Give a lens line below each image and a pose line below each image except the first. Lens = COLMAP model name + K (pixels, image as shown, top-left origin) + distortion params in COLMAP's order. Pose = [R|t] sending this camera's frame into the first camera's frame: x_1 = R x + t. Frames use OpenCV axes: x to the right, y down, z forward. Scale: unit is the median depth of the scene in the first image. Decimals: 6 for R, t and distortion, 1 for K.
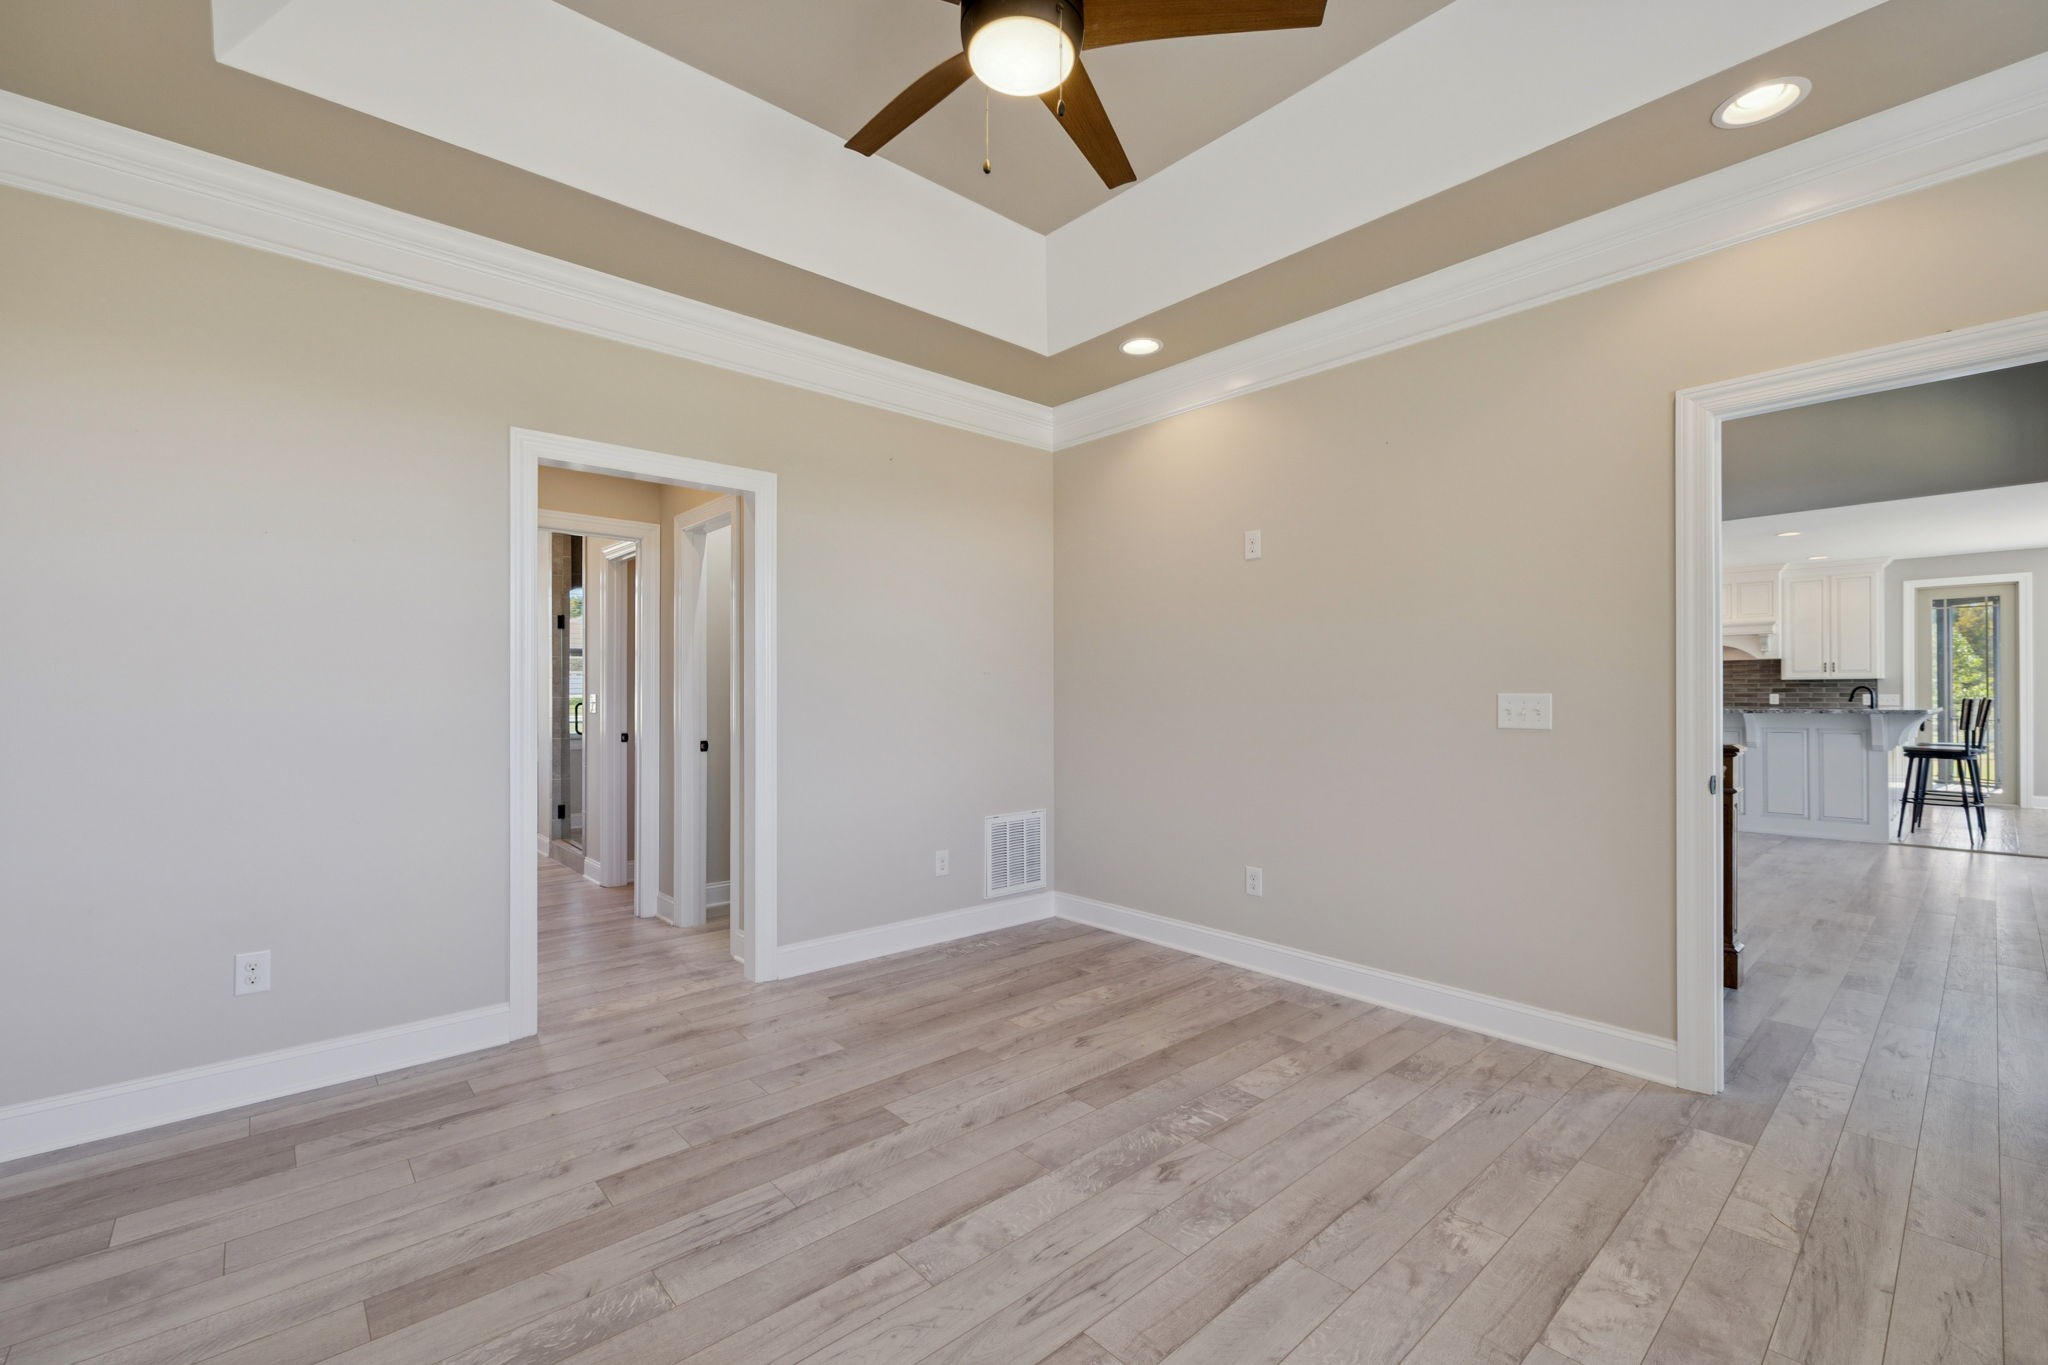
lens RADIAL K [[855.5, 0, 1014.6], [0, 855.5, 694.2], [0, 0, 1]] dist [-0.000660, -0.000124]
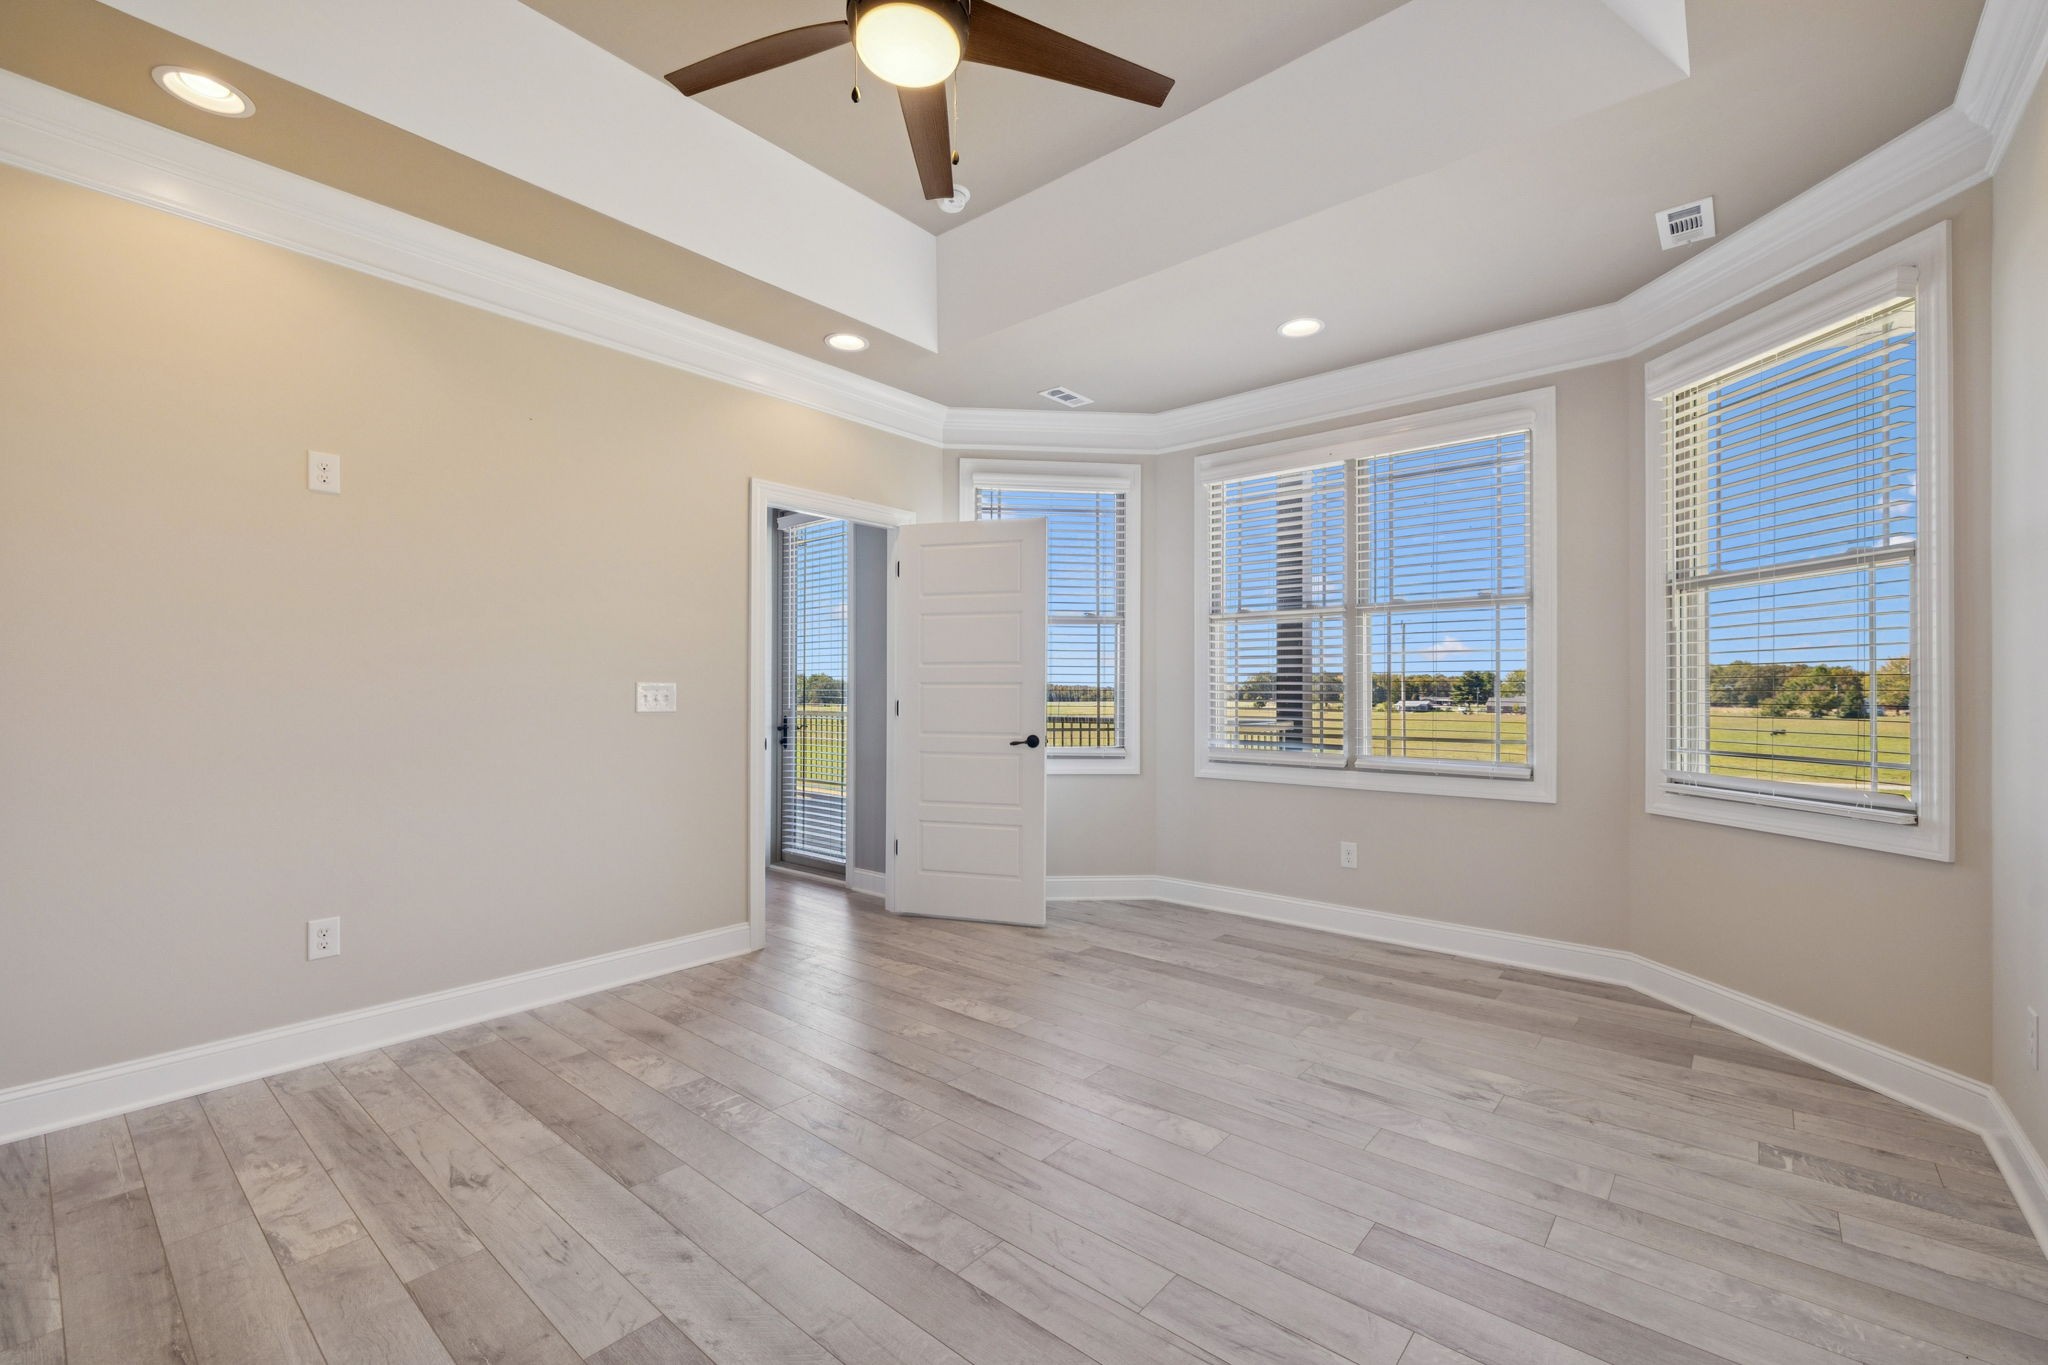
lens RADIAL K [[855.5, 0, 1033.7], [0, 855.5, 685.5], [0, 0, 1]] dist [-0.000660, -0.000124]
pose [[-0.143168, 0.009948, 0.989648, -0.653206], [-0.003075, 0.999940, -0.010496, 0.014376], [-0.989694, -0.004546, -0.143129, 0.639231]]
